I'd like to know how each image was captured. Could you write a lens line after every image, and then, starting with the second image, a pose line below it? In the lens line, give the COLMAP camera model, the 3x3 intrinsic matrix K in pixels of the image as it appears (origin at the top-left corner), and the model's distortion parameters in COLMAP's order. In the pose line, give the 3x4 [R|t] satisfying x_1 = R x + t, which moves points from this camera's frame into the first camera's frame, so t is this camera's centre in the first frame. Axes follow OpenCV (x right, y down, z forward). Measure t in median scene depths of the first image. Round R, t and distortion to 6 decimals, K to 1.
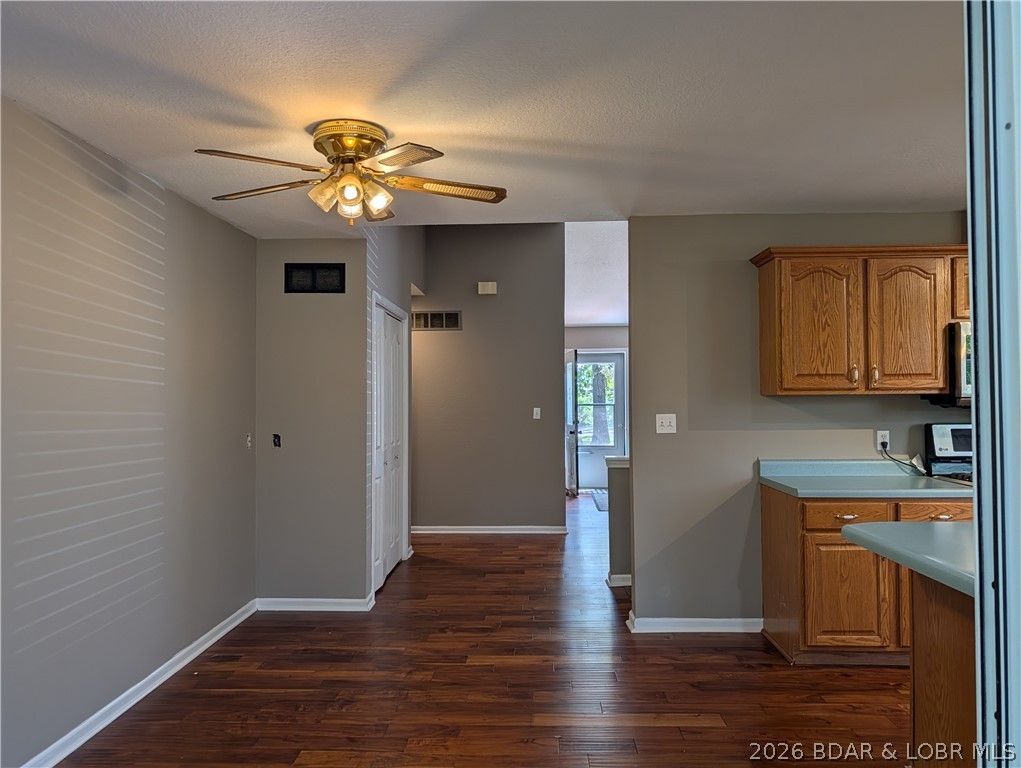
lens RADIAL K [[726.1, 0, 512.7], [0, 726.1, 394.6], [0, 0, 1]] dist [0.007150, -0.001882]
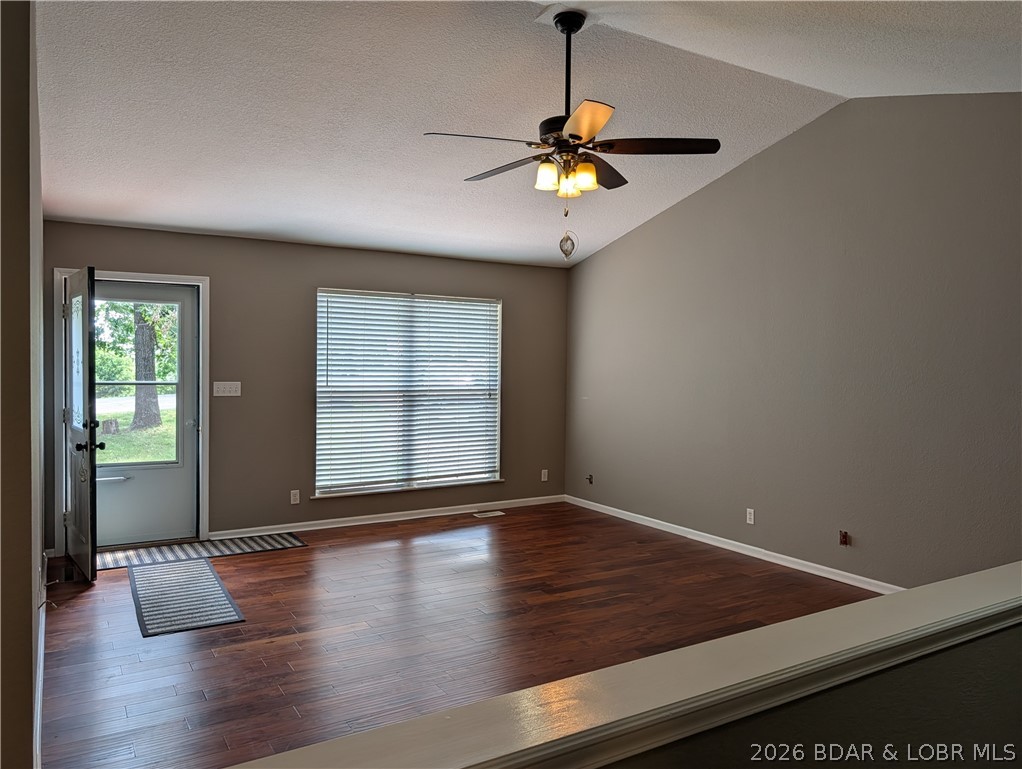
lens RADIAL K [[736.3, 0, 511.0], [0, 736.3, 384.5], [0, 0, 1]] dist [0.007730, 0.001123]
pose [[0.835777, 0.002850, 0.549062, 0.123798], [-0.024721, 0.999168, 0.032443, -0.023028], [-0.548513, -0.040688, 0.835152, 1.085236]]
